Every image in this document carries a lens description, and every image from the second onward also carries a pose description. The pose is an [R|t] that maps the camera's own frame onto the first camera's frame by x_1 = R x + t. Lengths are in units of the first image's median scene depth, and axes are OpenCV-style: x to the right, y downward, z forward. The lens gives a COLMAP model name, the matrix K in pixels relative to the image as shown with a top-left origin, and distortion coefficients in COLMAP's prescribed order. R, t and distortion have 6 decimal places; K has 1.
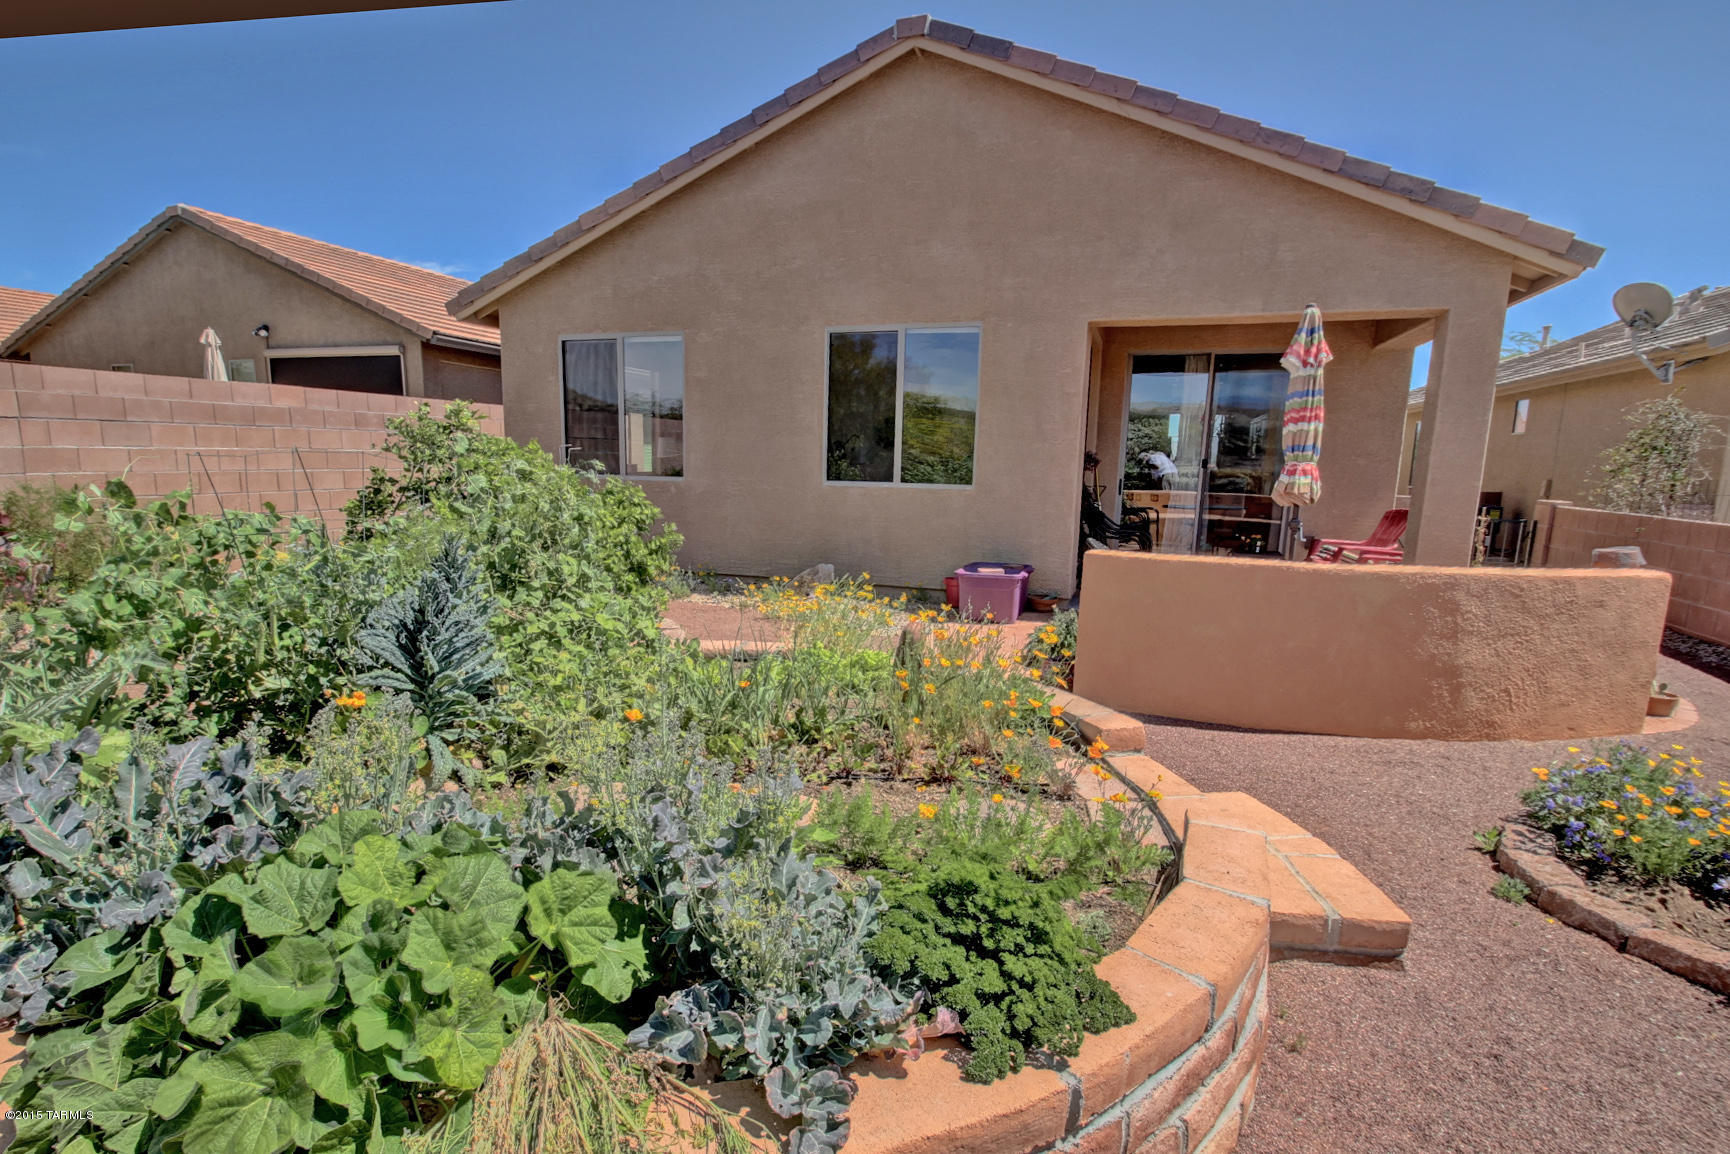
lens RADIAL K [[864.0, 0, 858.9], [0, 864.0, 617.2], [0, 0, 1]] dist [0.024858, -0.030106]
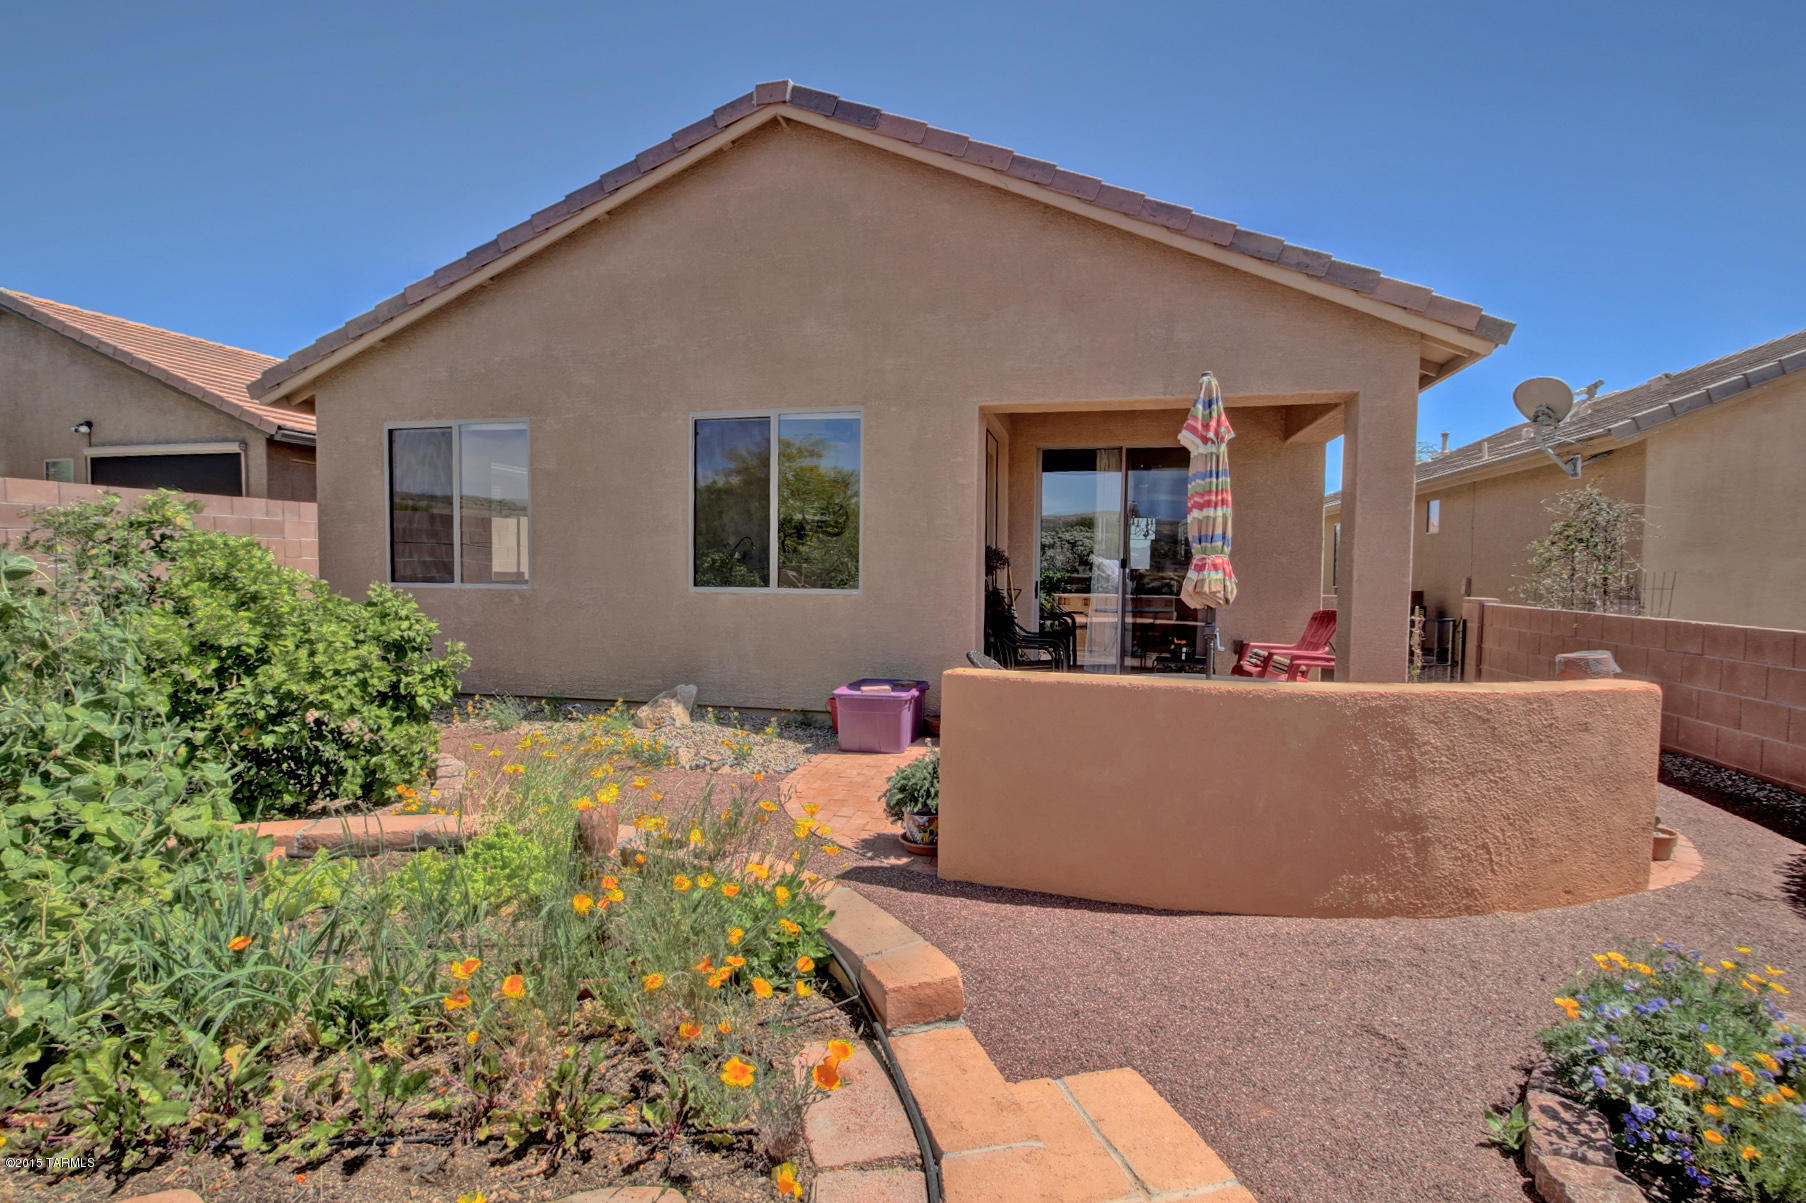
lens RADIAL K [[887.6, 0, 903.3], [0, 887.6, 600.8], [0, 0, 1]] dist [-0.000833, -0.001419]
pose [[0.994123, -0.013556, 0.107403, 0.089043], [0.028600, 0.989768, -0.139790, -0.017923], [-0.104409, 0.142040, 0.984339, 0.142916]]
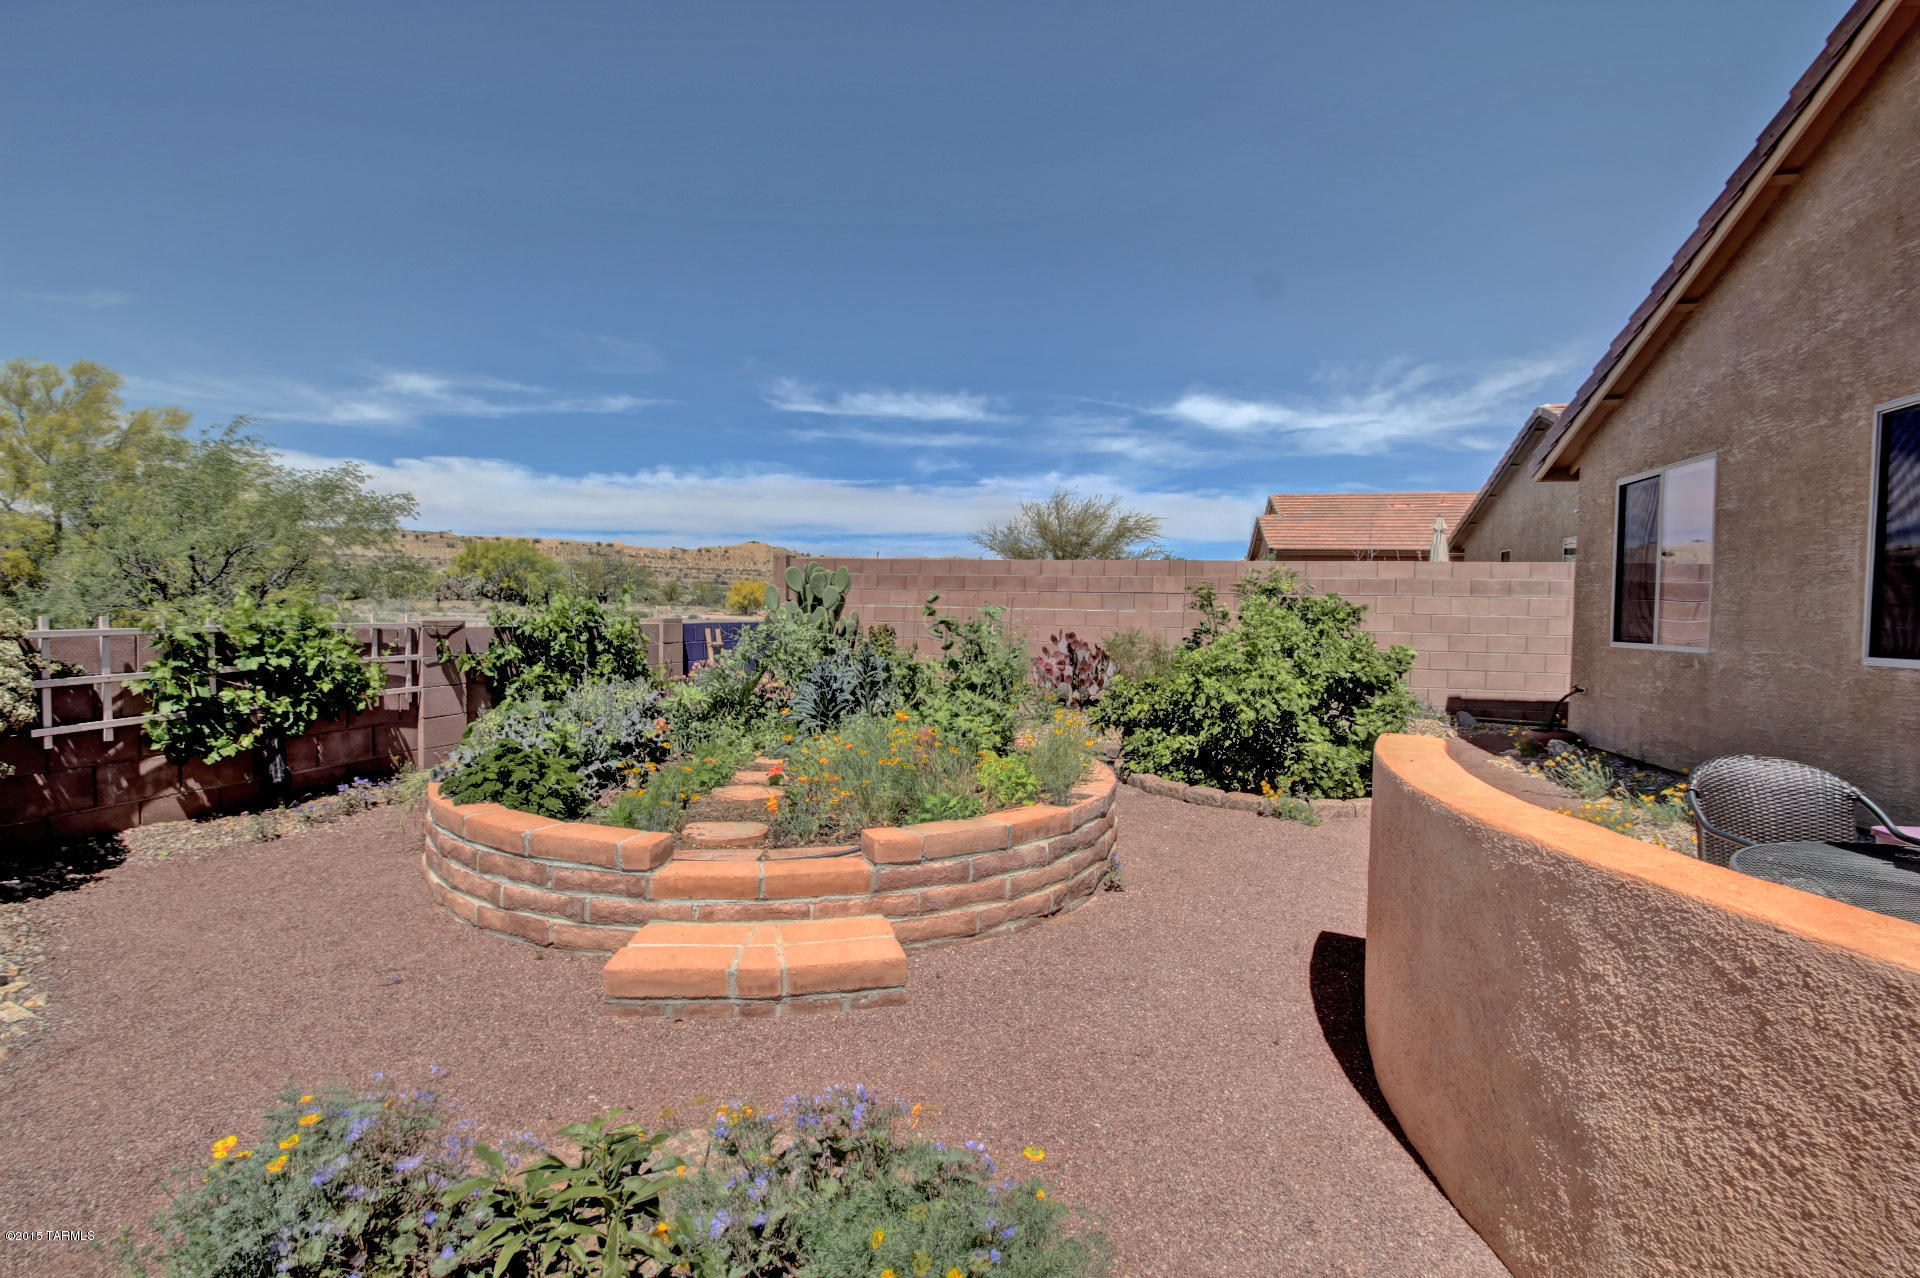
lens RADIAL K [[889.6, 0, 963.5], [0, 889.6, 642.2], [0, 0, 1]] dist [0.000629, -0.000049]
pose [[0.178858, 0.020262, -0.983666, 0.535924], [-0.194363, 0.980813, -0.015137, -0.044838], [0.964486, 0.193896, 0.179364, 0.351097]]
